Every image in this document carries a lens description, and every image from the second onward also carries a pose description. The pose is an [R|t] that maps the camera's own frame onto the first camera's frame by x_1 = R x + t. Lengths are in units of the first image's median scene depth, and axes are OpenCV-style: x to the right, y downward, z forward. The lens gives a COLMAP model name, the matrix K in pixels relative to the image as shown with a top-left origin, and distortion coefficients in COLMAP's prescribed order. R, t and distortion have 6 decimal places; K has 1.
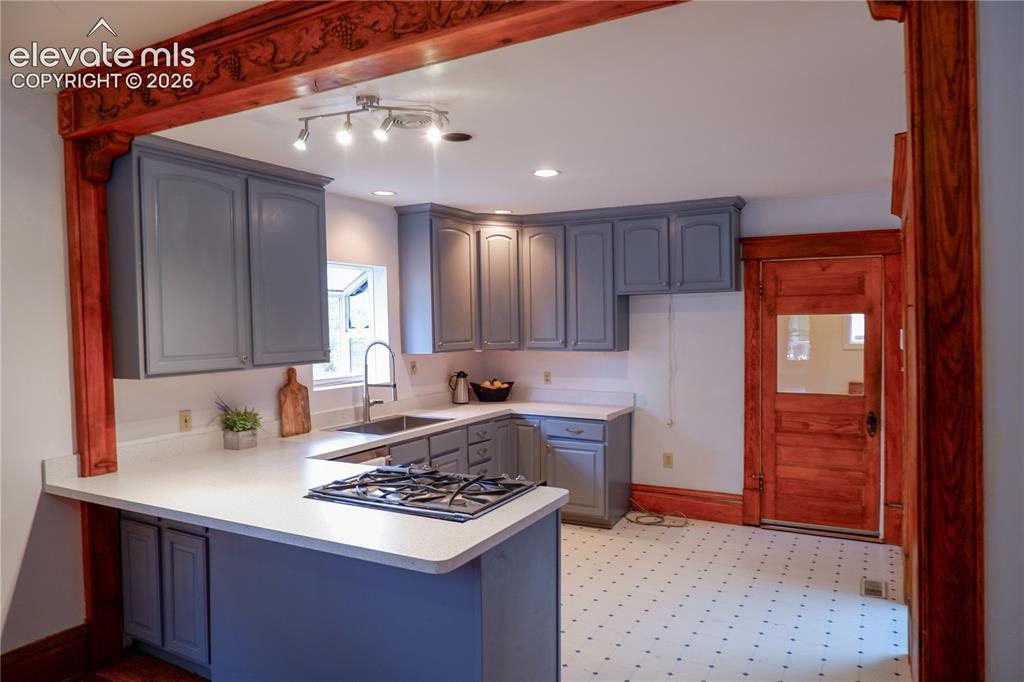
lens RADIAL K [[664.7, 0, 517.8], [0, 664.7, 337.2], [0, 0, 1]] dist [-0.008634, -0.002302]
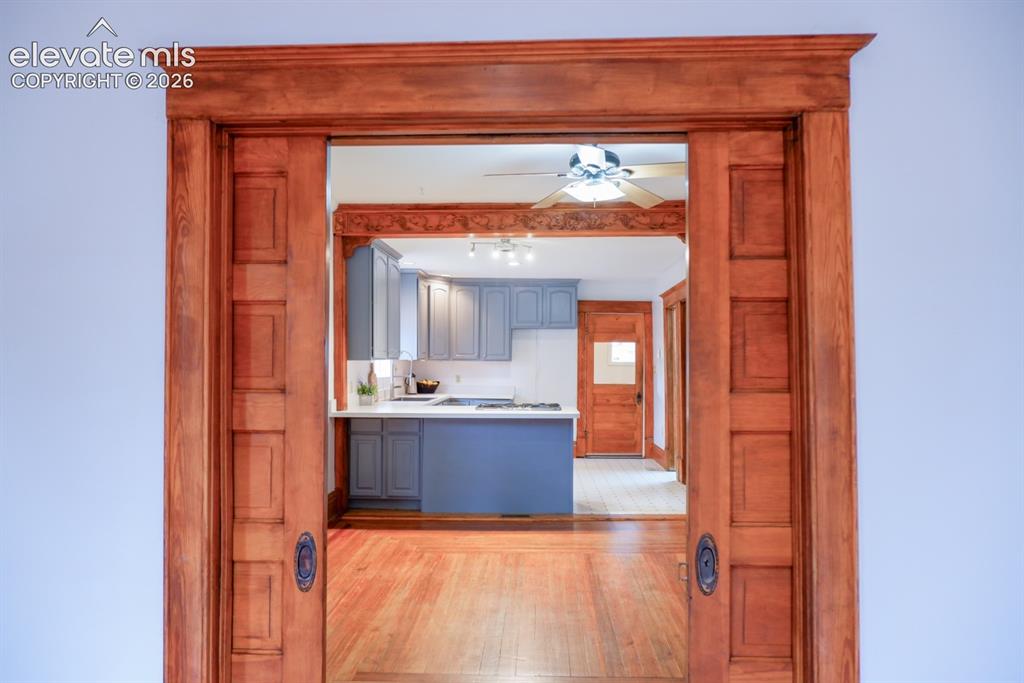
lens RADIAL K [[664.7, 0, 514.6], [0, 664.7, 338.2], [0, 0, 1]] dist [-0.008634, -0.002302]
pose [[0.895308, 0.032389, 0.444268, -0.771280], [-0.005439, 0.998074, -0.061804, 0.086261], [-0.445413, 0.052917, 0.893760, -0.693447]]
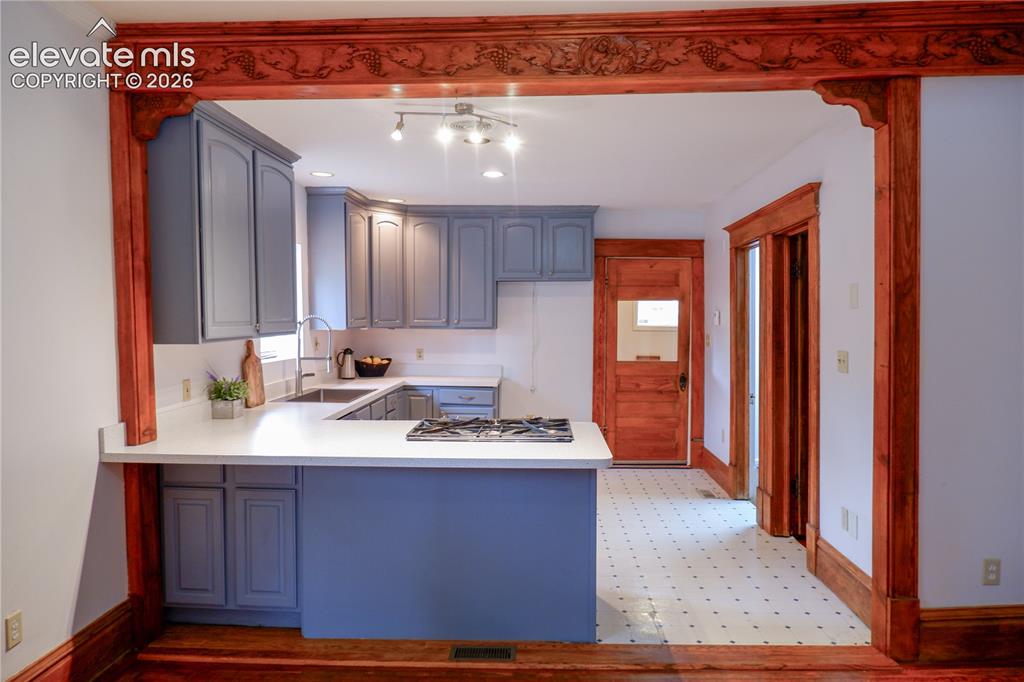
lens RADIAL K [[664.7, 0, 517.5], [0, 664.7, 333.8], [0, 0, 1]] dist [-0.008634, -0.002302]
pose [[0.896889, 0.000411, 0.442256, -0.420007], [-0.001993, 0.999993, 0.003111, 0.032636], [-0.442251, -0.003672, 0.896884, -0.080857]]
